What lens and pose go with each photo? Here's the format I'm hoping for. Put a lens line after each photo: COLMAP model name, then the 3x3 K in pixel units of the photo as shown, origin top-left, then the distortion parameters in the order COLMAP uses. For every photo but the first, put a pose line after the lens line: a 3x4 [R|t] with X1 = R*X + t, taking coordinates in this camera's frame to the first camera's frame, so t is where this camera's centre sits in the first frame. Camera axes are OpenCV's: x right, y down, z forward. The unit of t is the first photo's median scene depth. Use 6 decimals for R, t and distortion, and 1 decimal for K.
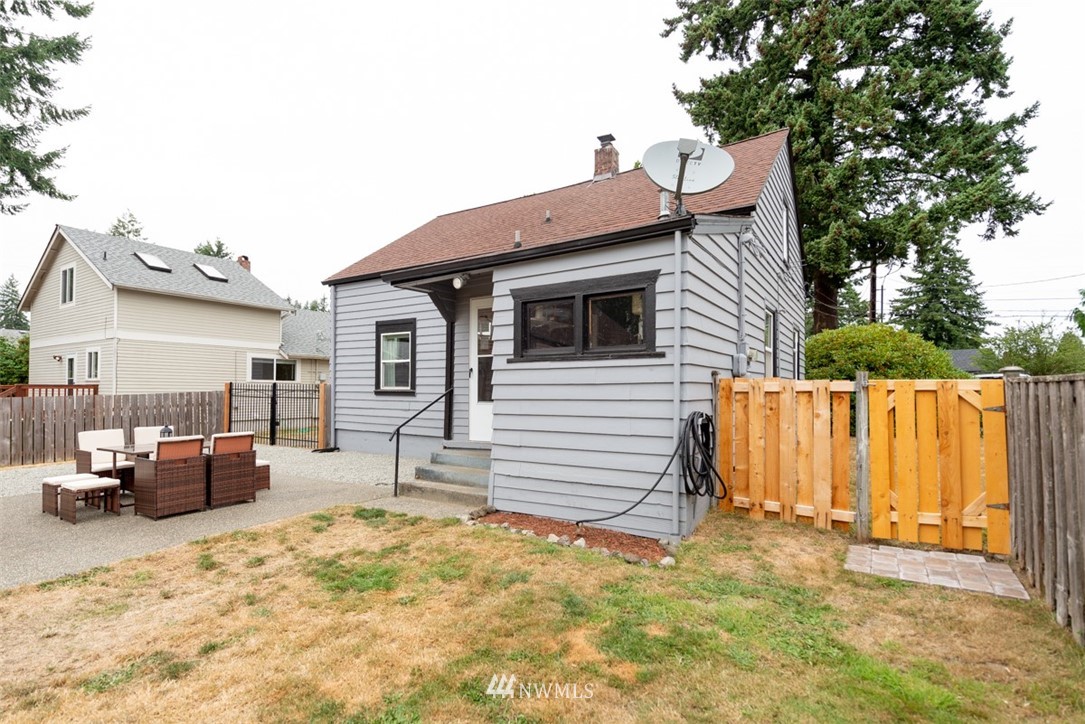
lens RADIAL K [[524.5, 0, 541.2], [0, 524.5, 367.8], [0, 0, 1]] dist [0.000801, 0.000024]
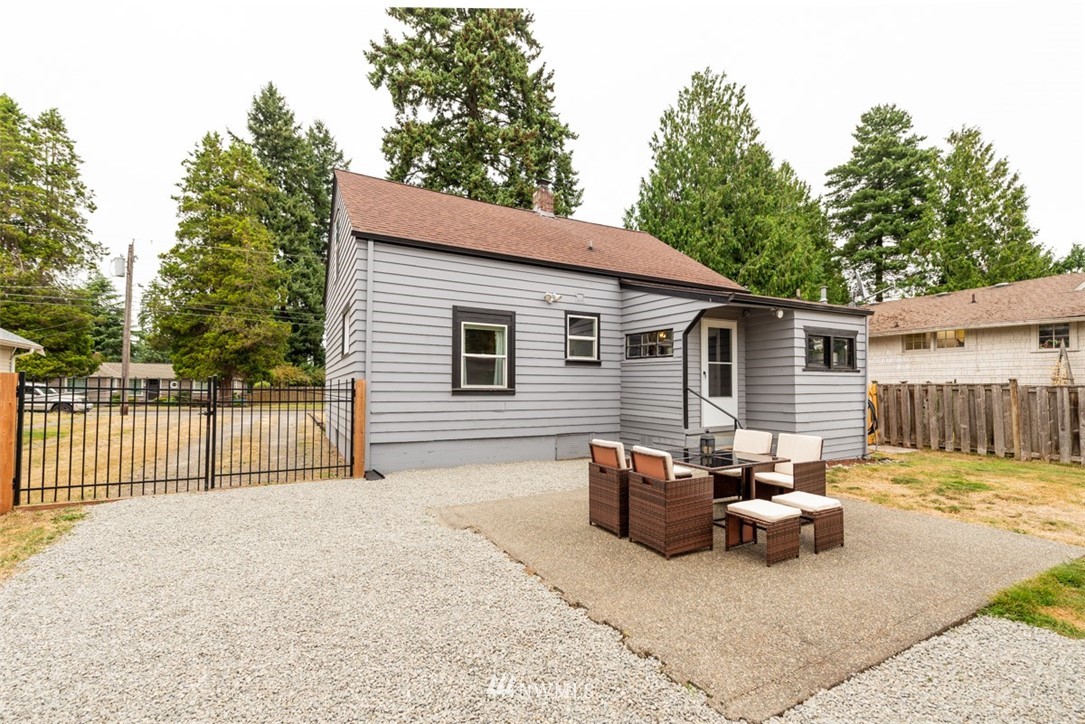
lens RADIAL K [[453.1, 0, 542.1], [0, 453.1, 365.7], [0, 0, 1]] dist [-0.000889, -0.000023]
pose [[0.489187, 0.040506, 0.871238, -0.913556], [-0.034825, 0.999031, -0.026894, 0.021569], [-0.871484, -0.017185, 0.490124, 0.557715]]
